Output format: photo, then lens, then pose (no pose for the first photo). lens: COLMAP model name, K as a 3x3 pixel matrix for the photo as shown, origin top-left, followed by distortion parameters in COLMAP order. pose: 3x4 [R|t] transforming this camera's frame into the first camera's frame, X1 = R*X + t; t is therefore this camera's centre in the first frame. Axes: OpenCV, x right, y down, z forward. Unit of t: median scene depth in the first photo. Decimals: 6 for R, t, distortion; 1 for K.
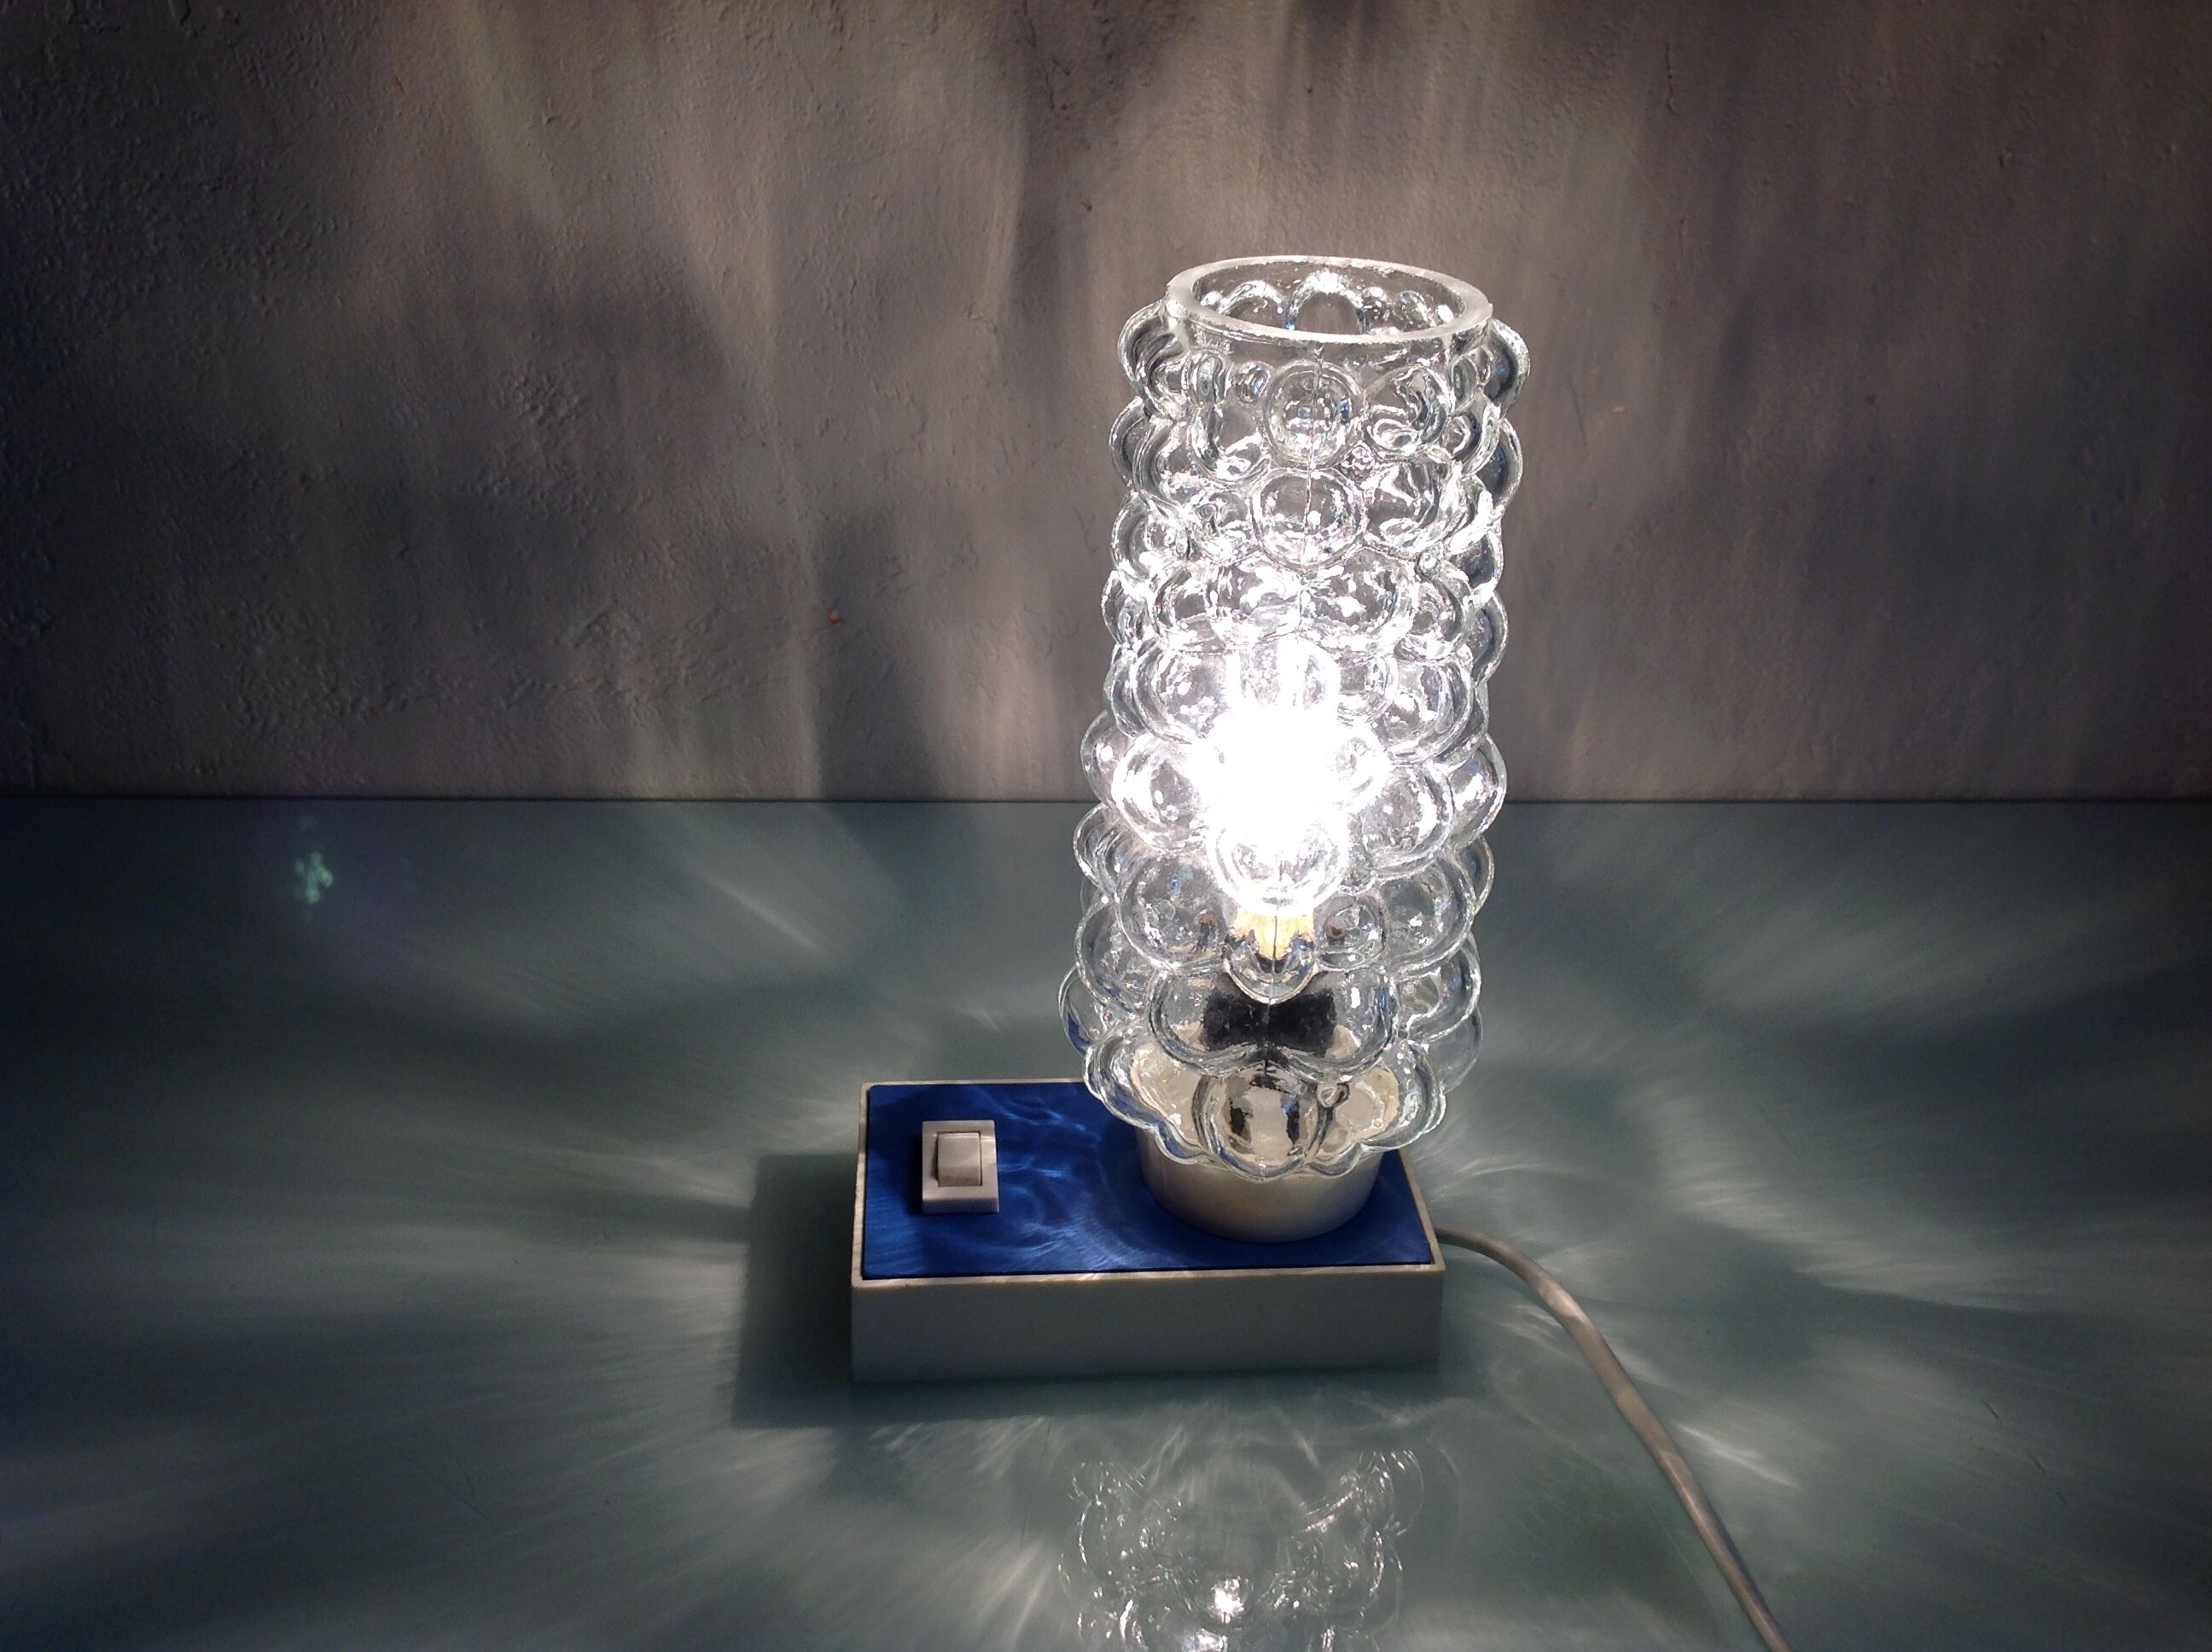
lens RADIAL K [[2034.3, 0, 1106.0], [0, 2034.3, 826.0], [0, 0, 1]] dist [0.087552, -0.245389]
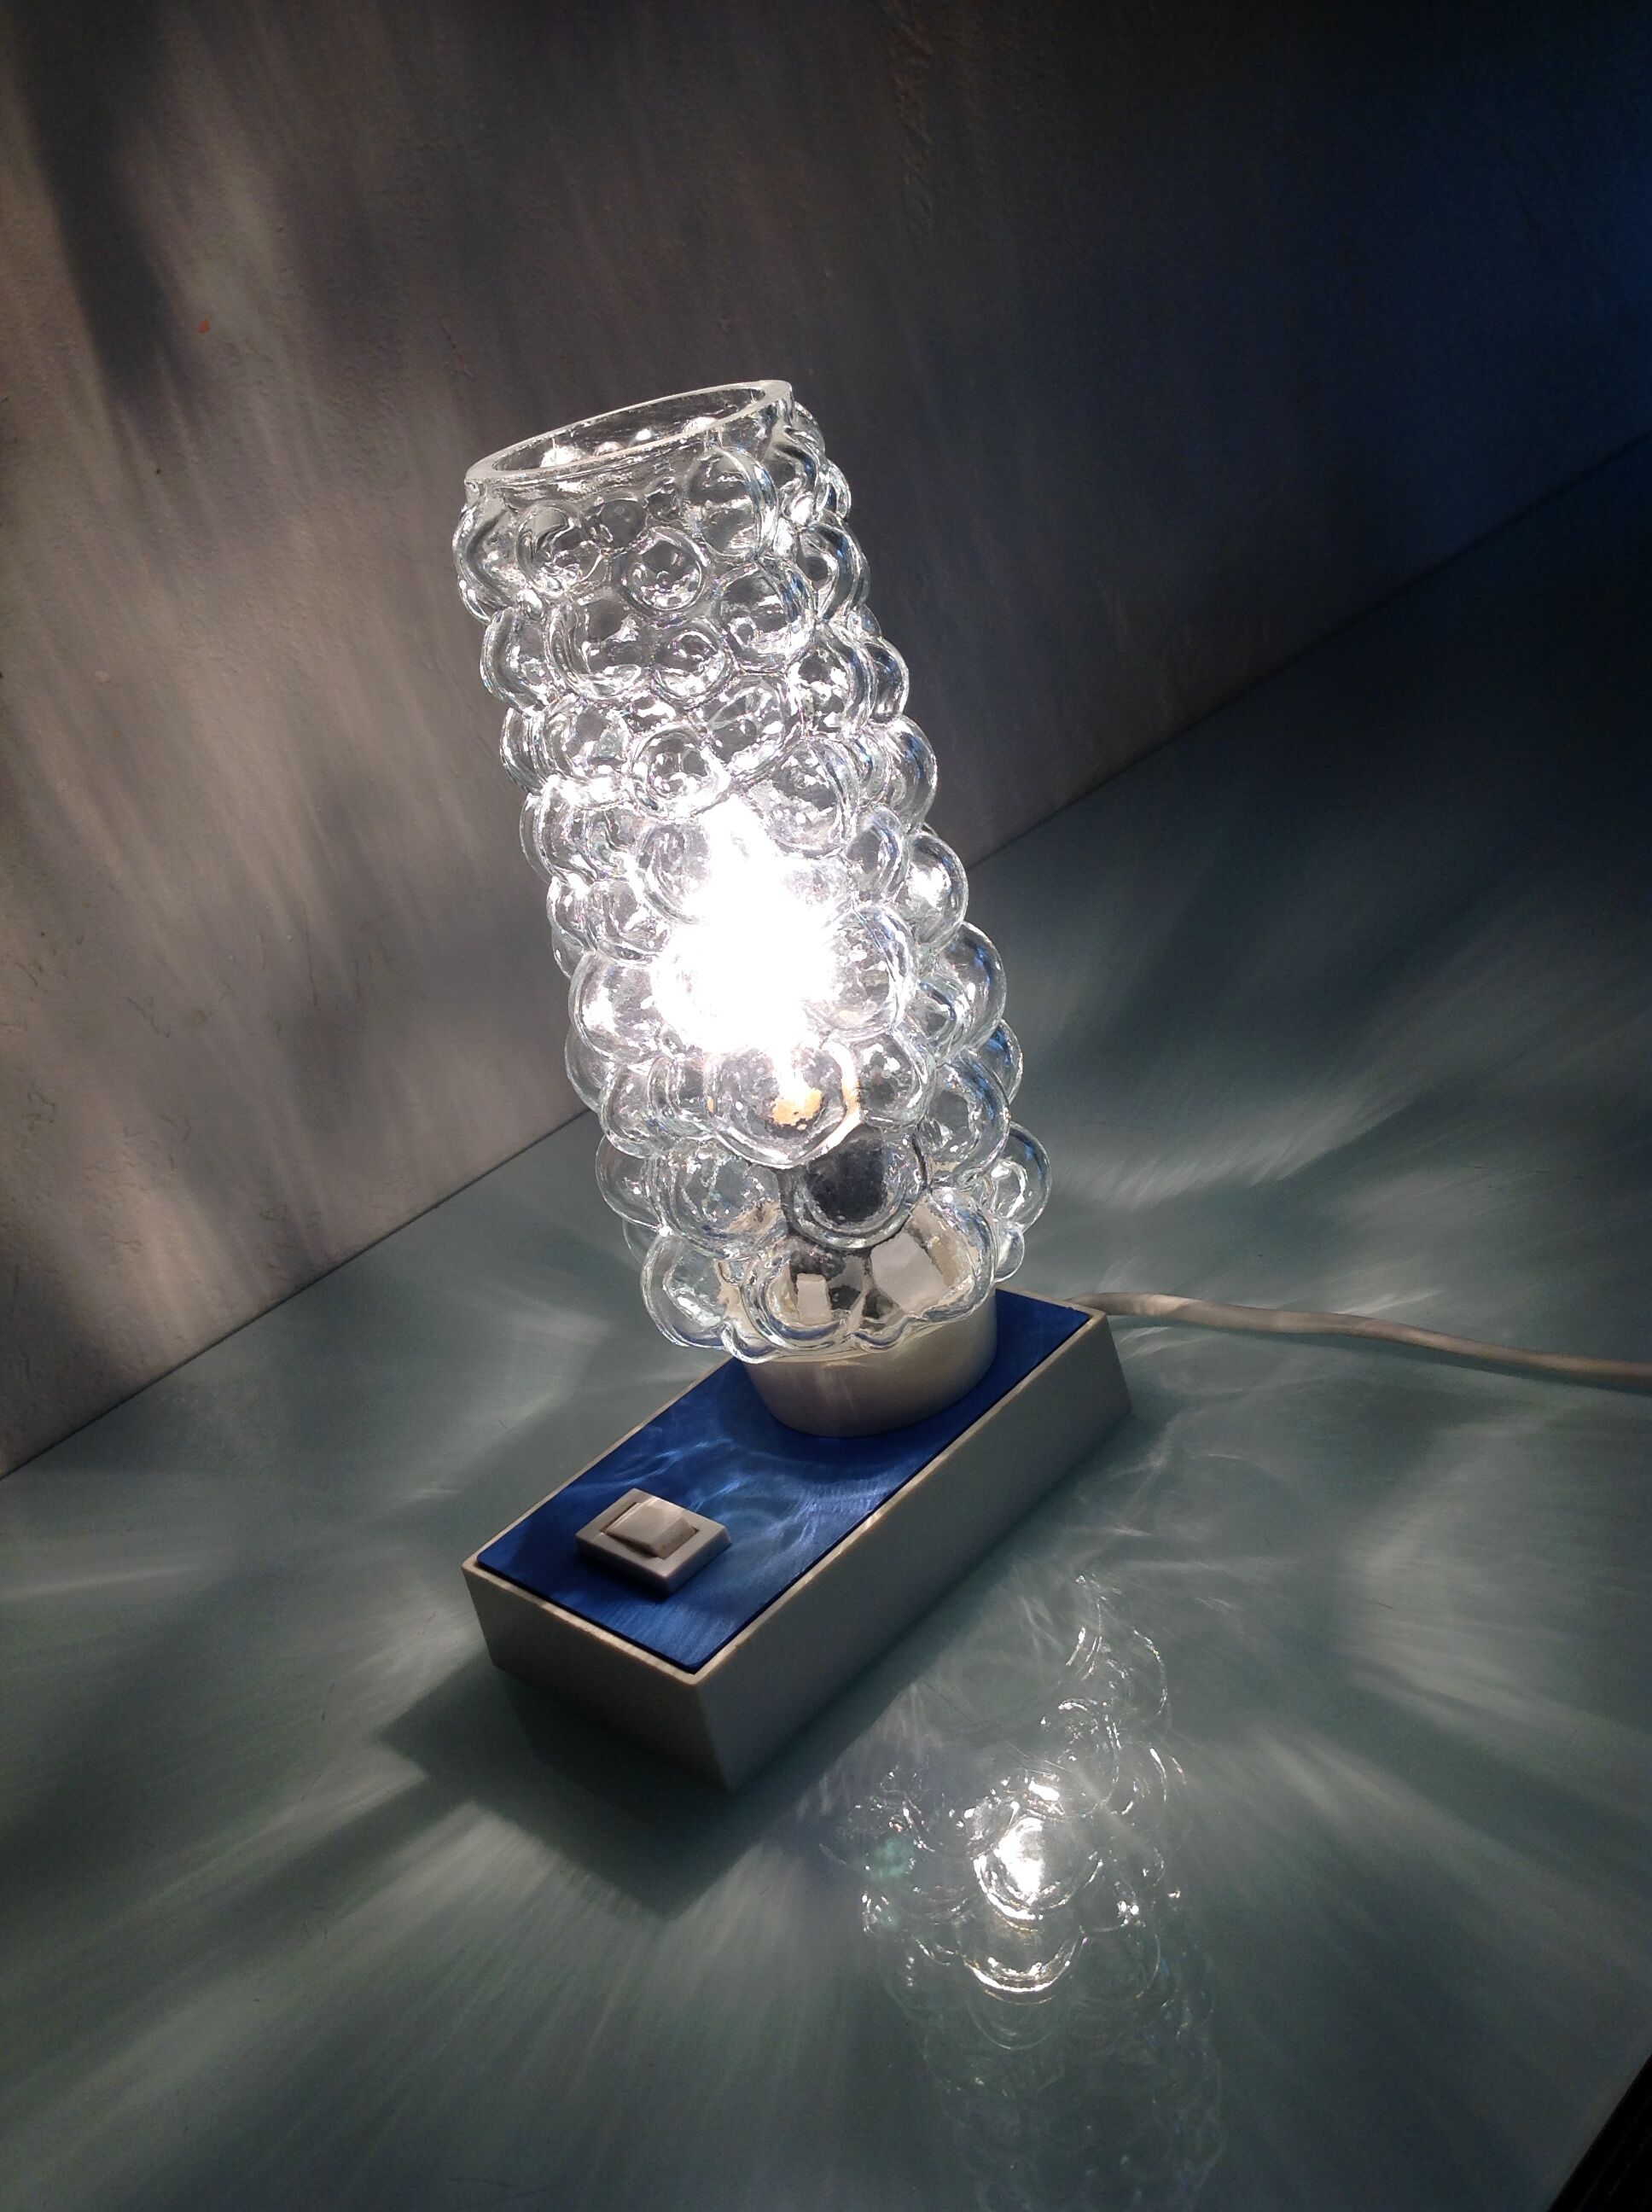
lens RADIAL K [[2034.3, 0, 826.0], [0, 2034.3, 1106.0], [0, 0, 1]] dist [0.087552, -0.245389]
pose [[0.716969, -0.491523, 0.494328, -0.370691], [0.545781, 0.836944, 0.040598, 0.015448], [-0.433680, 0.240687, 0.868327, 0.159622]]
